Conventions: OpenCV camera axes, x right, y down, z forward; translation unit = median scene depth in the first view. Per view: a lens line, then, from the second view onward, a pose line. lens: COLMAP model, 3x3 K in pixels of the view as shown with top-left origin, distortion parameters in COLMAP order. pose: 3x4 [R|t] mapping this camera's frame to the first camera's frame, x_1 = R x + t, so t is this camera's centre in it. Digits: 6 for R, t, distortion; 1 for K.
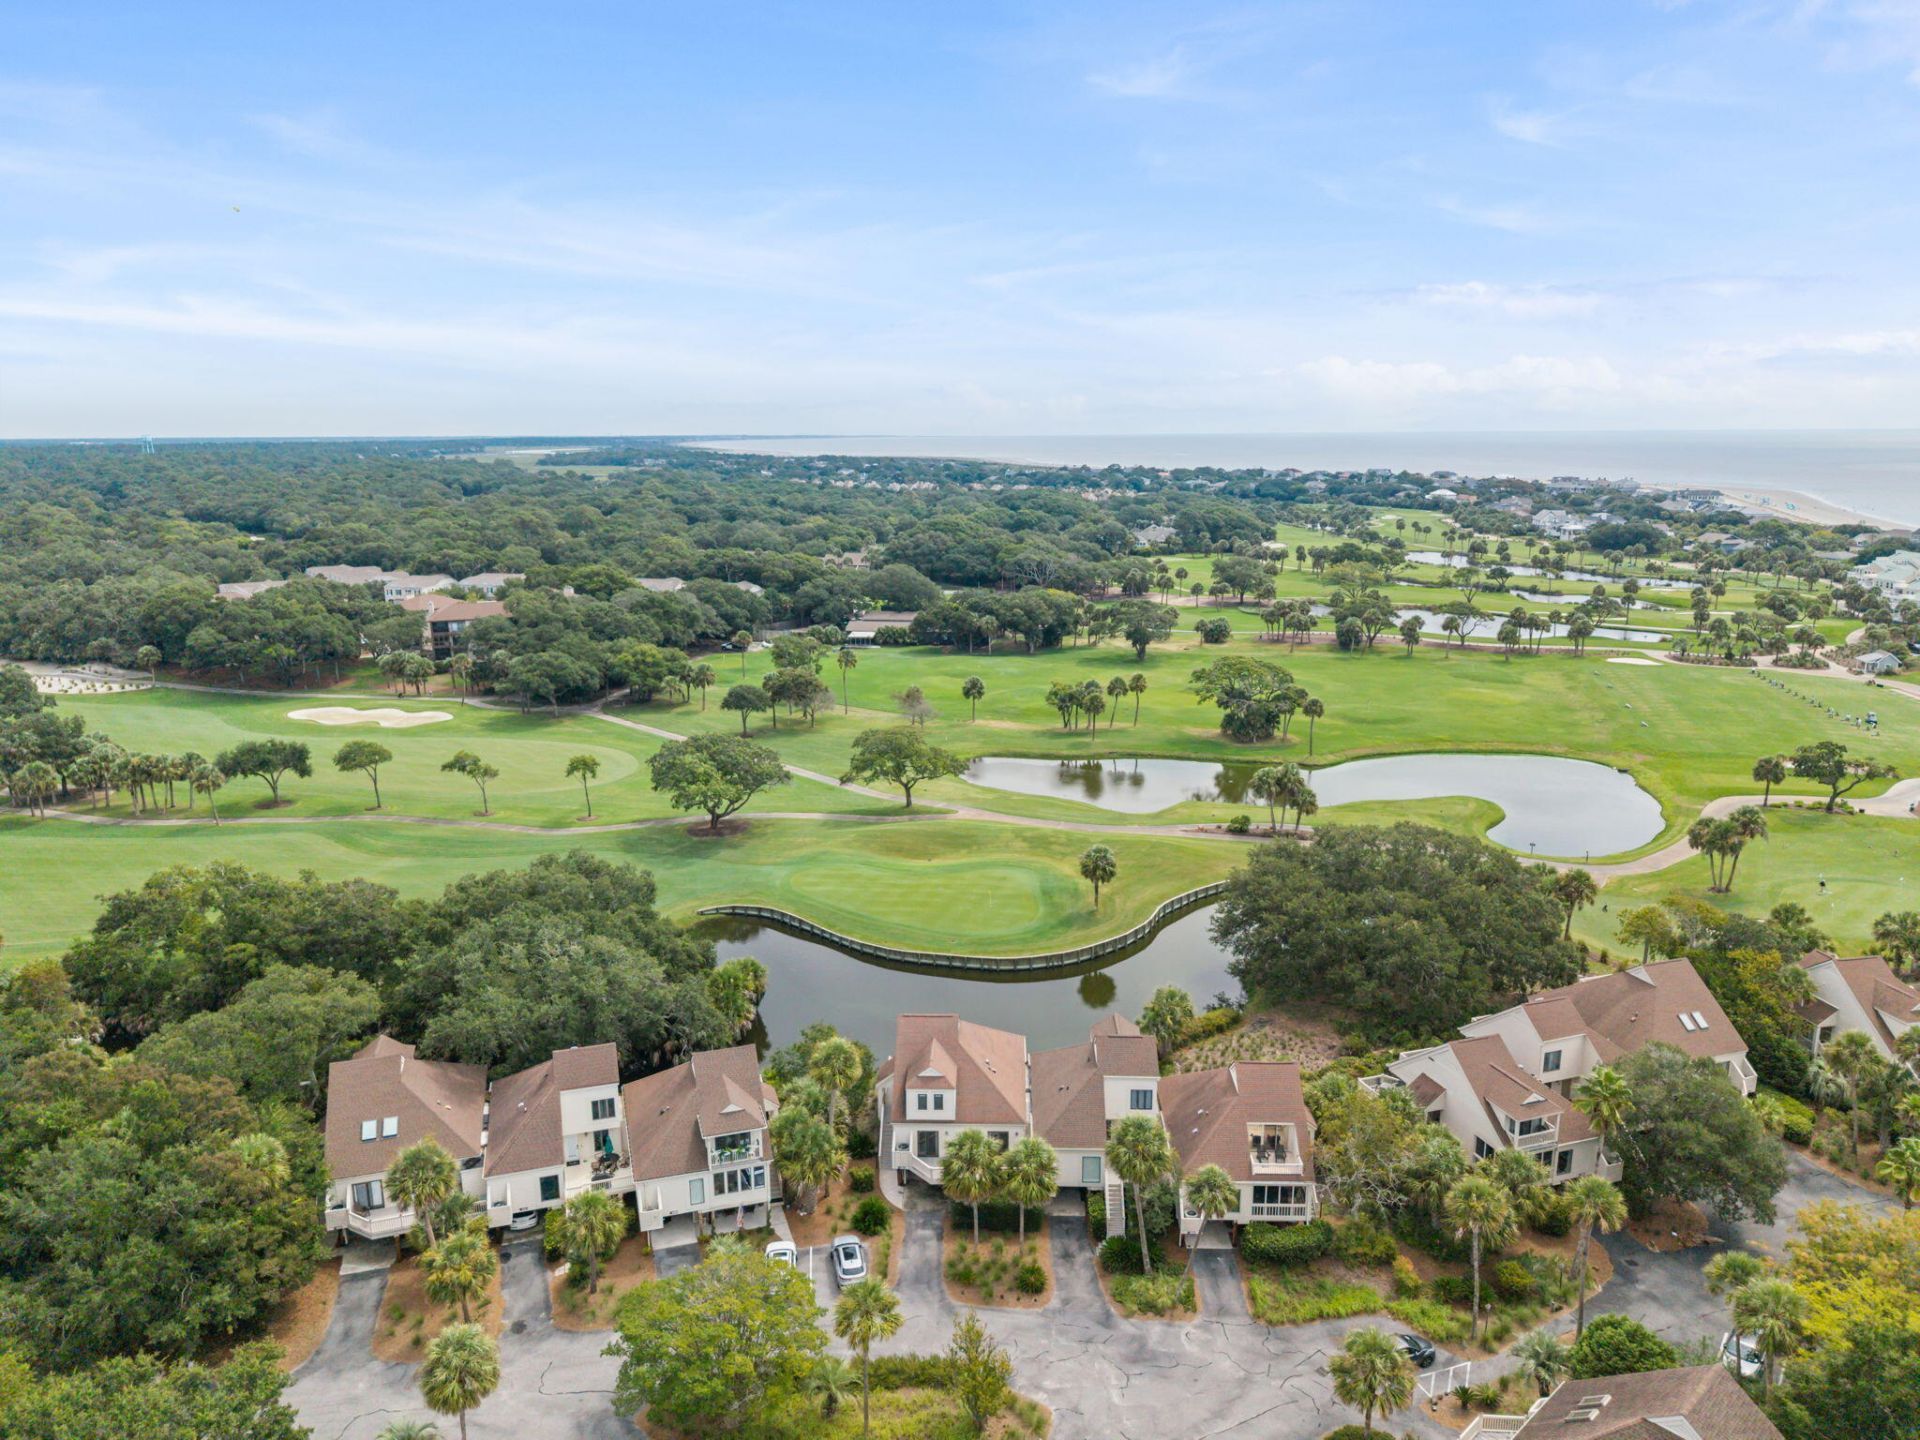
lens RADIAL K [[1299.8, 0, 968.3], [0, 1299.8, 715.7], [0, 0, 1]] dist [0.049919, -0.045258]
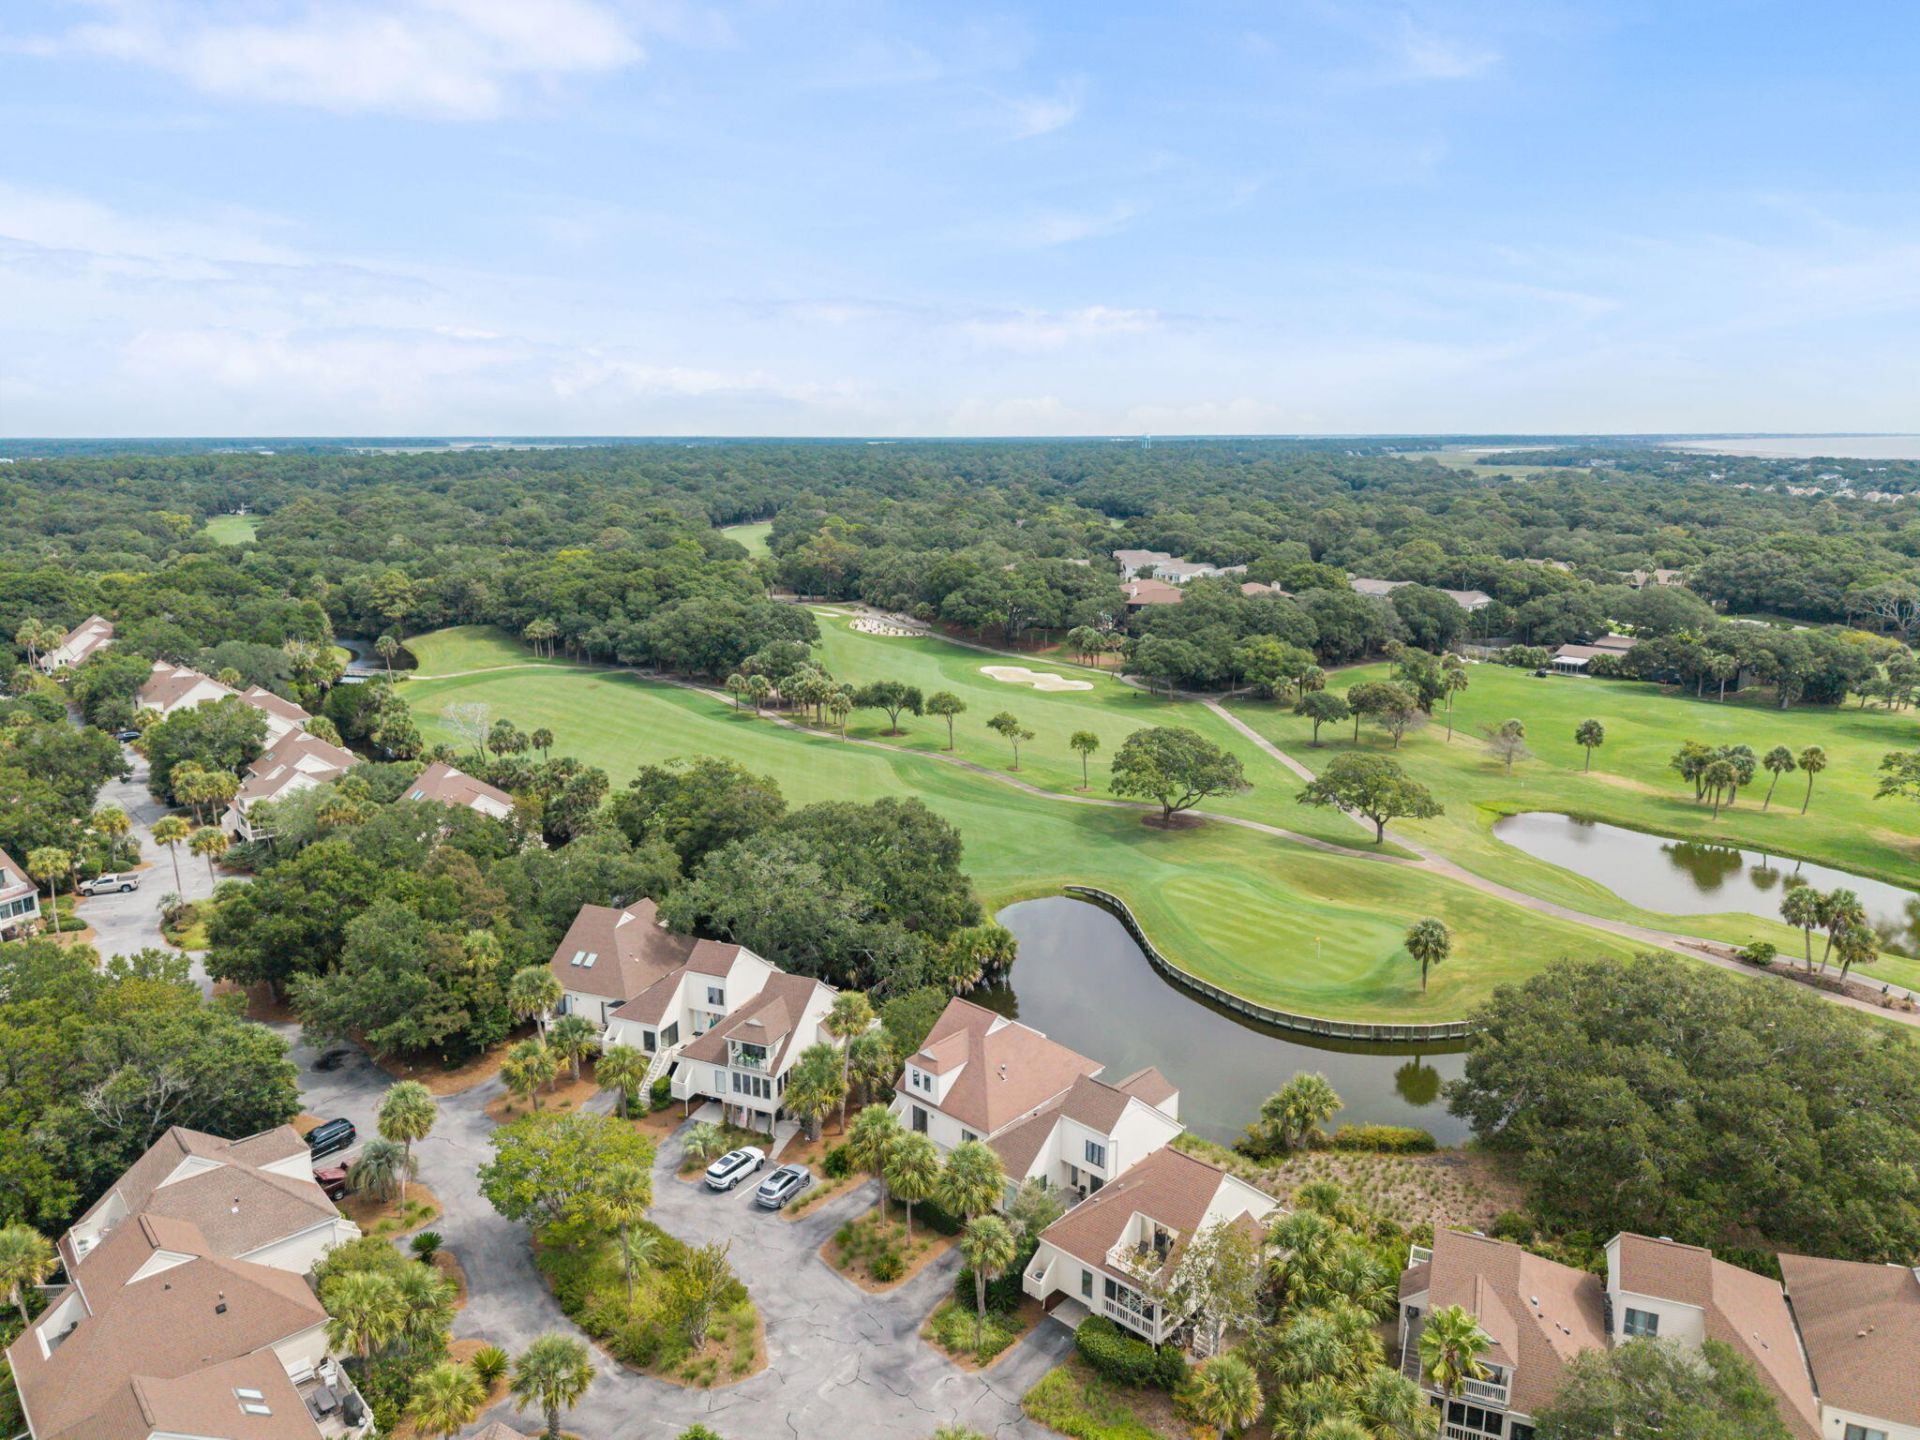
lens RADIAL K [[1299.8, 0, 968.3], [0, 1299.8, 715.7], [0, 0, 1]] dist [0.049919, -0.045258]
pose [[0.750163, 0.143454, -0.645505, 0.254812], [-0.142250, 0.988339, 0.054330, -0.021573], [0.645772, 0.051067, 0.761821, 0.089072]]
